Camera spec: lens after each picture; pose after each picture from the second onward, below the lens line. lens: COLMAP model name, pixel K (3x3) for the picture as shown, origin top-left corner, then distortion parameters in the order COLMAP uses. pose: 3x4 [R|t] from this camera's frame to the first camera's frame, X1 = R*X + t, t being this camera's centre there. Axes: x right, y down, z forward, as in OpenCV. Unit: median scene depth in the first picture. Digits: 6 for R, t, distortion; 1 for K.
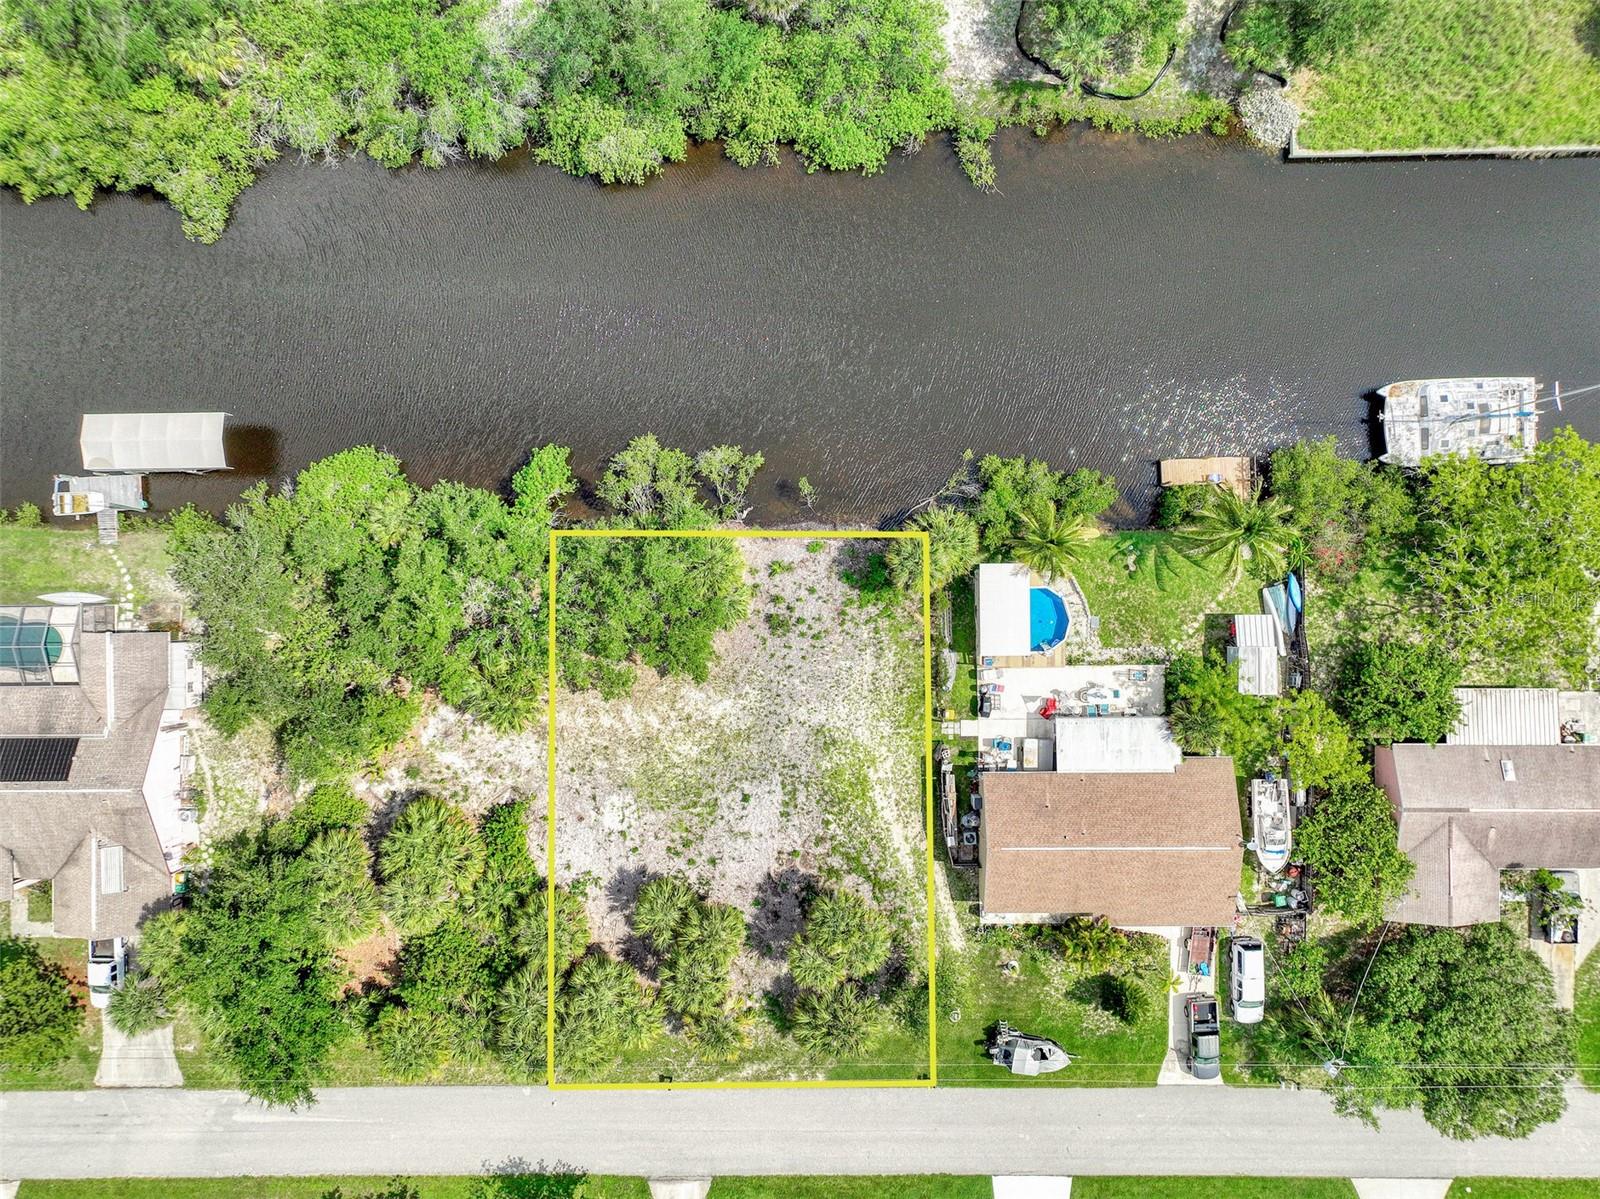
lens RADIAL K [[1121.2, 0, 794.3], [0, 1121.2, 602.8], [0, 0, 1]] dist [0.001599, 0.006381]
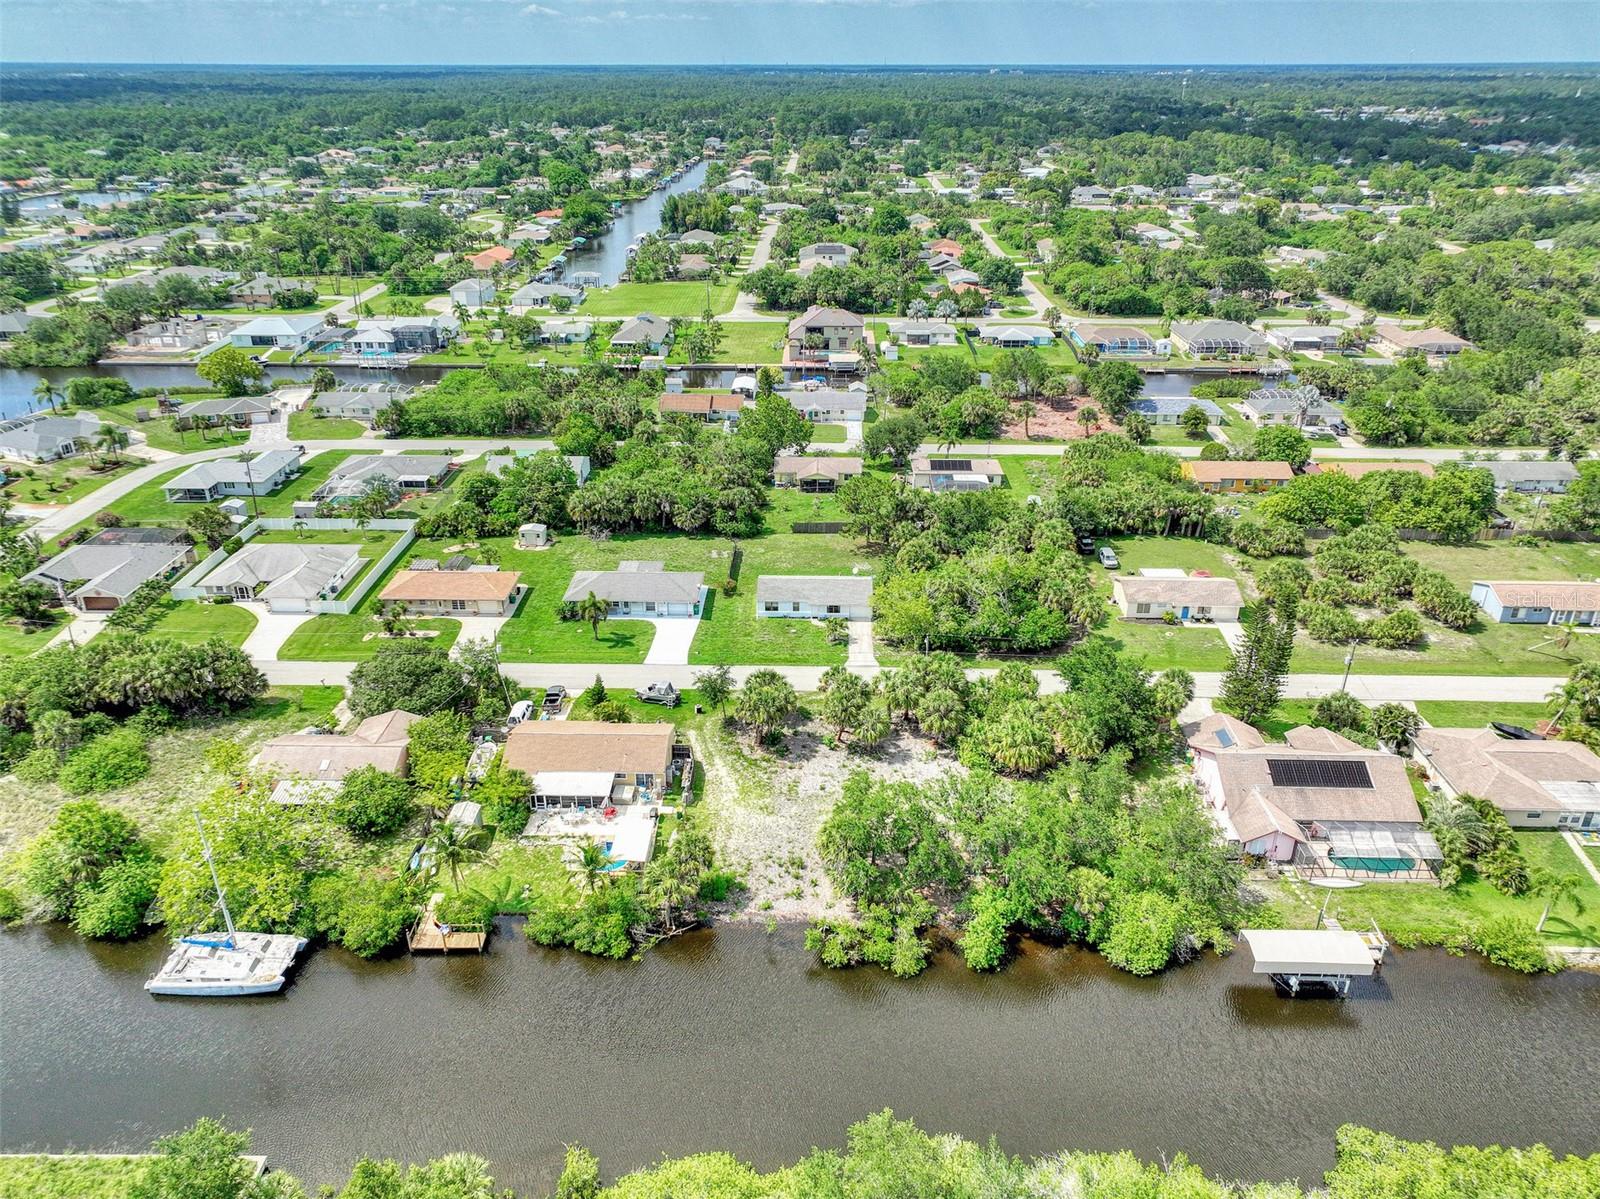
lens RADIAL K [[1136.1, 0, 800.0], [0, 1136.1, 599.5], [0, 0, 1]] dist [0.005869, 0.005437]
pose [[-0.999544, -0.001757, 0.030133, -0.059558], [0.027952, -0.430678, 0.902073, -1.094193], [0.011393, 0.902504, 0.430531, 0.126159]]
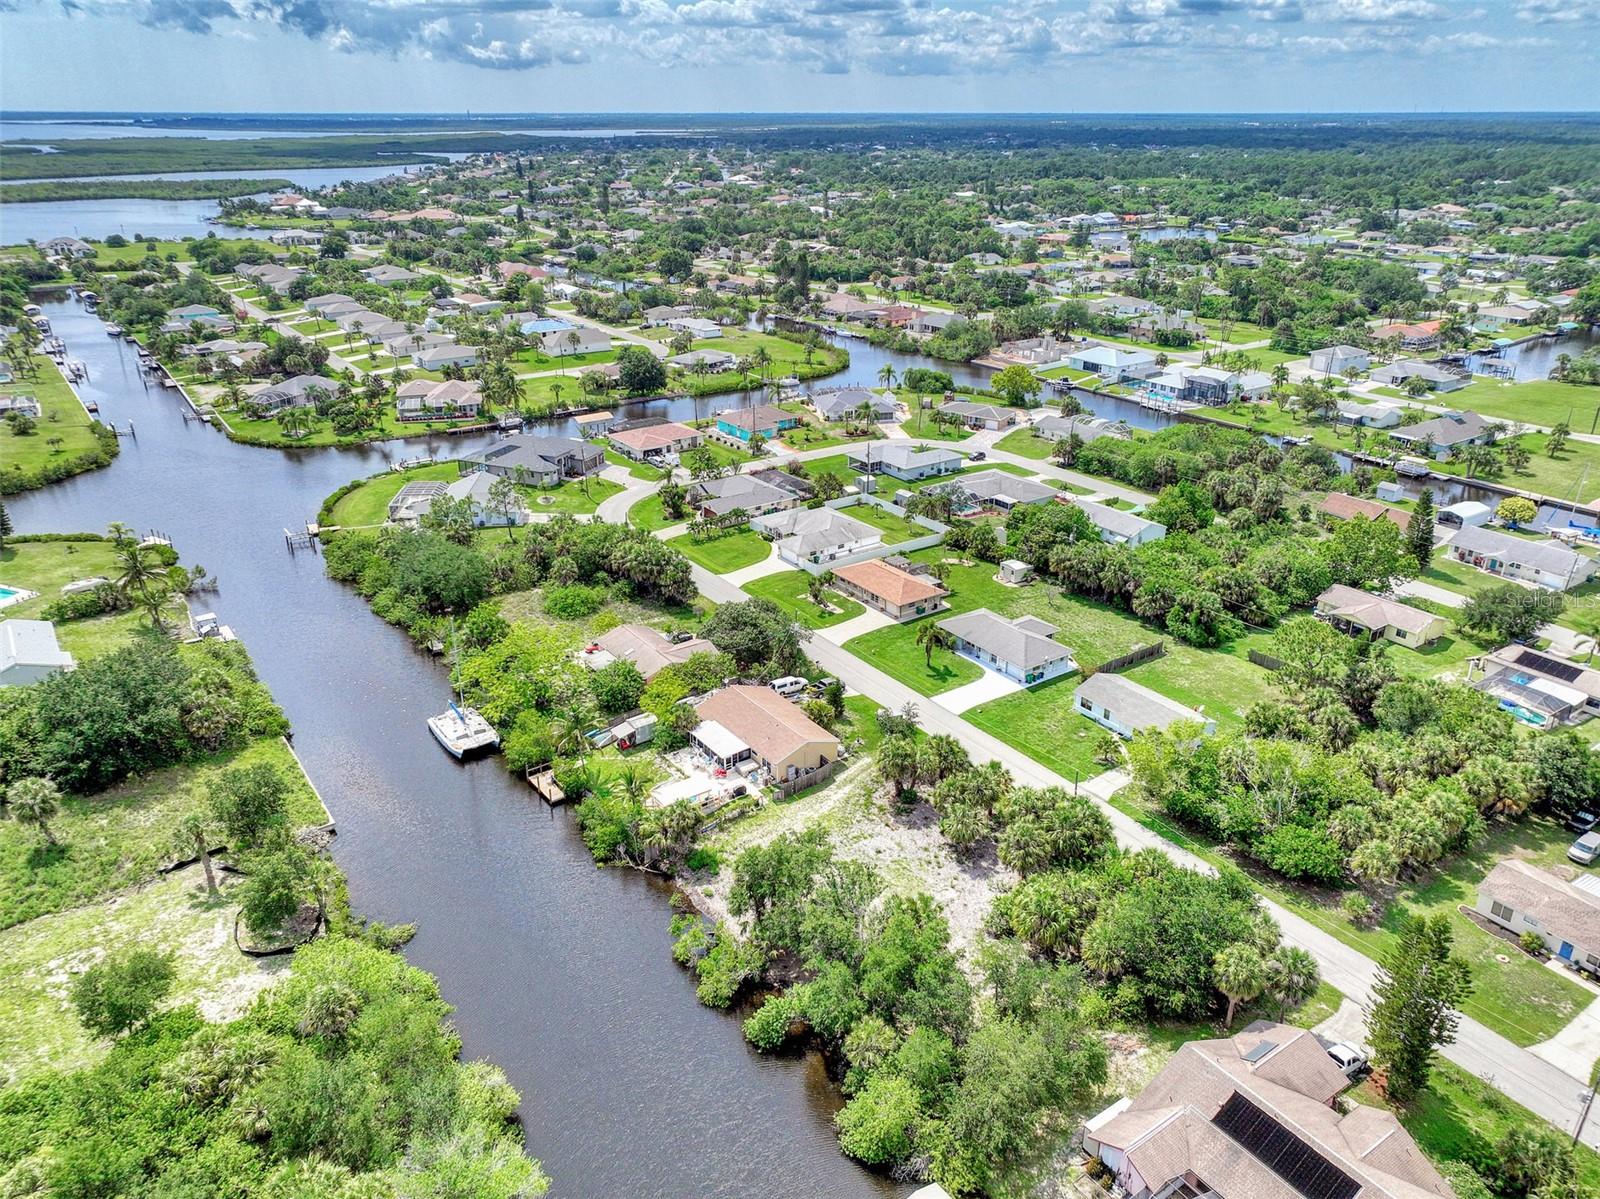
lens RADIAL K [[1156.4, 0, 800.0], [0, 1156.4, 599.5], [0, 0, 1]] dist [0.006519, 0.003165]
pose [[-0.573048, -0.311666, 0.757945, -1.051800], [0.819497, -0.225155, 0.527001, -0.649763], [0.006407, 0.923130, 0.384434, 0.106896]]
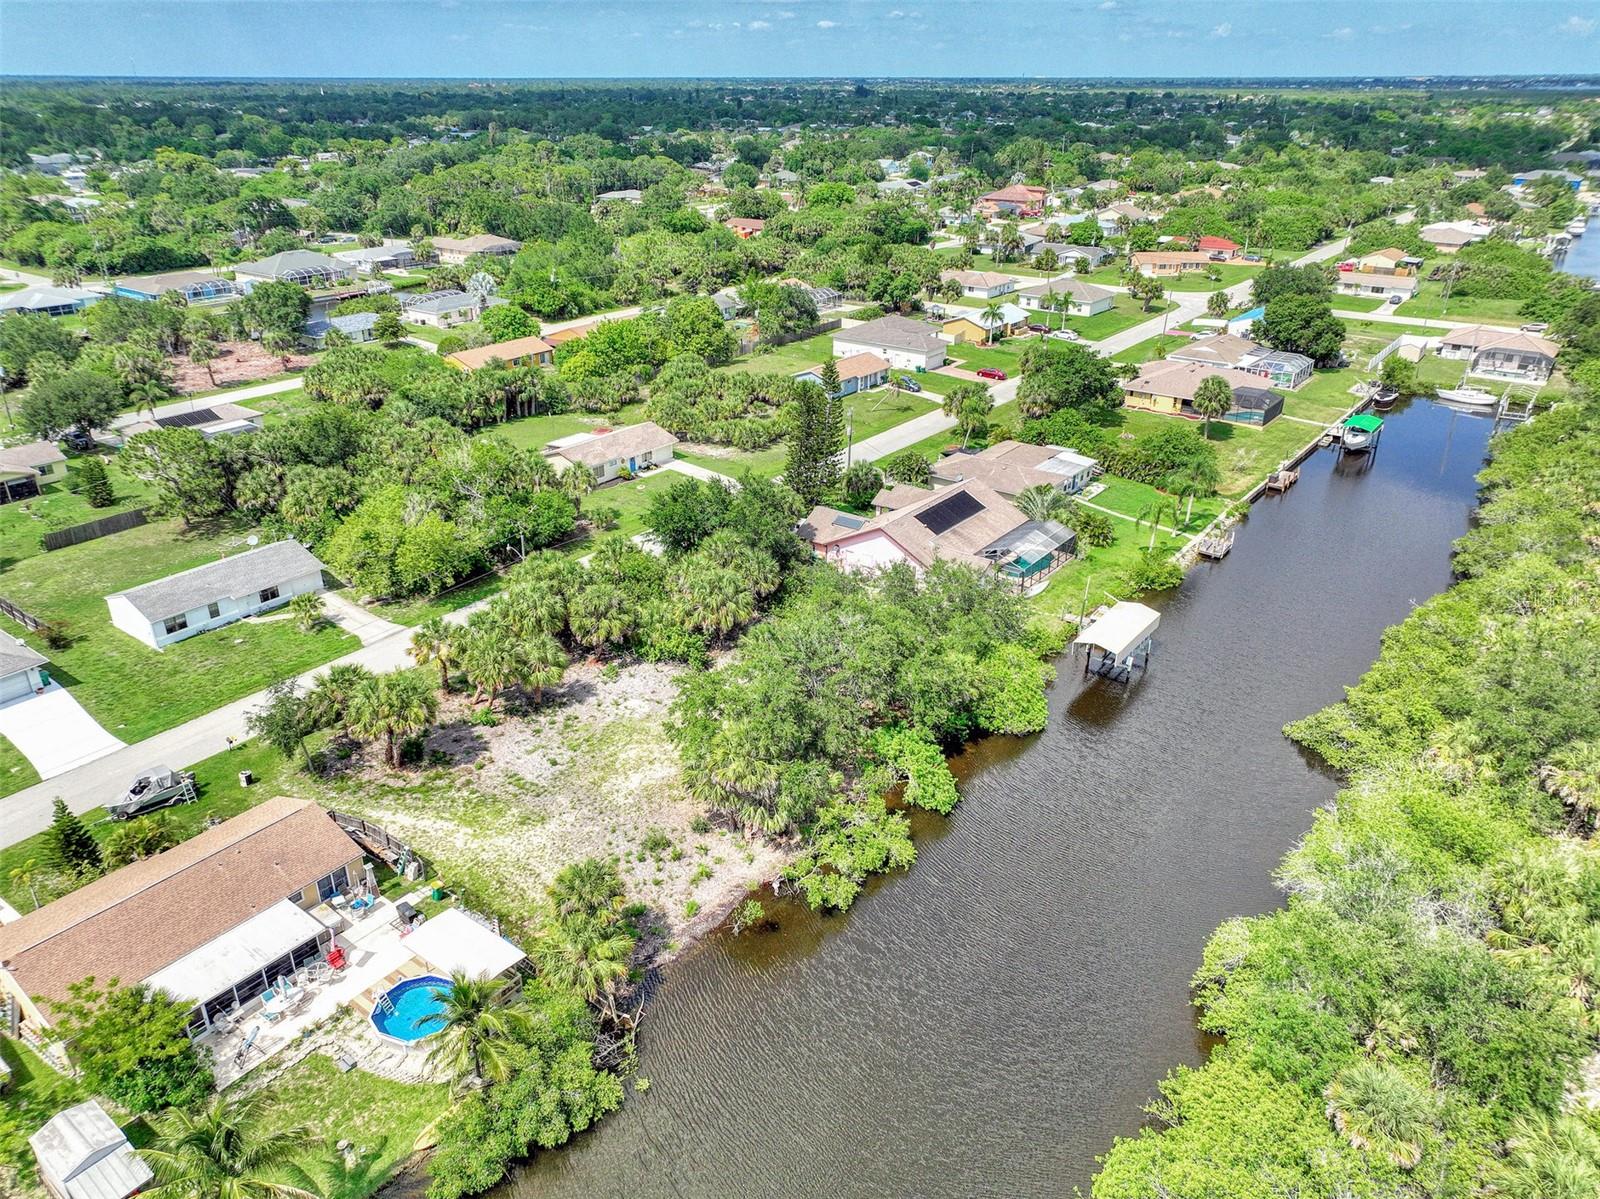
lens RADIAL K [[1121.2, 0, 794.3], [0, 1121.2, 602.8], [0, 0, 1]] dist [0.001599, 0.006381]
pose [[-0.607875, 0.349572, -0.712943, 0.504634], [-0.794016, -0.261780, 0.548644, -0.525235], [0.005157, 0.899595, 0.436695, 0.432842]]
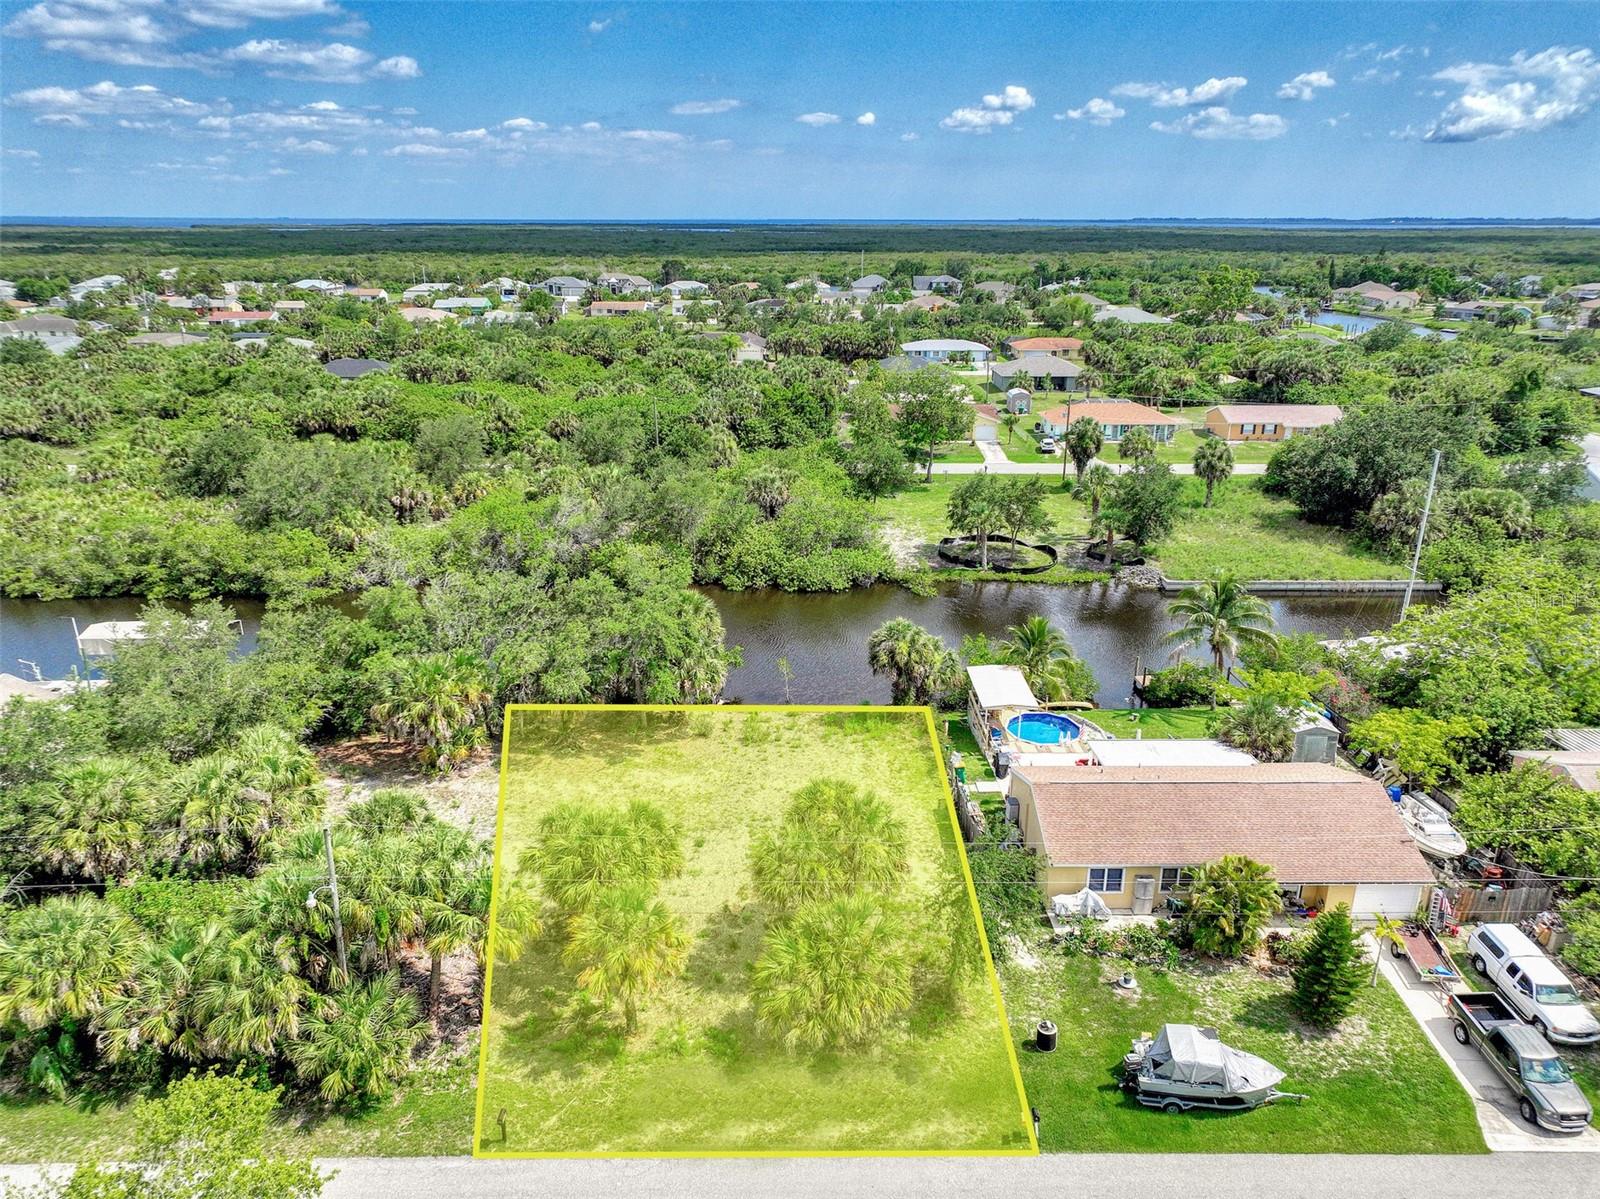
lens RADIAL K [[1120.9, 0, 800.8], [0, 1120.9, 626.7], [0, 0, 1]] dist [-0.009379, 0.032152]
pose [[0.999893, 0.007813, 0.012385, 0.012494], [0.008992, 0.339925, -0.940410, 0.823968], [-0.011558, 0.940420, 0.339818, 0.627402]]
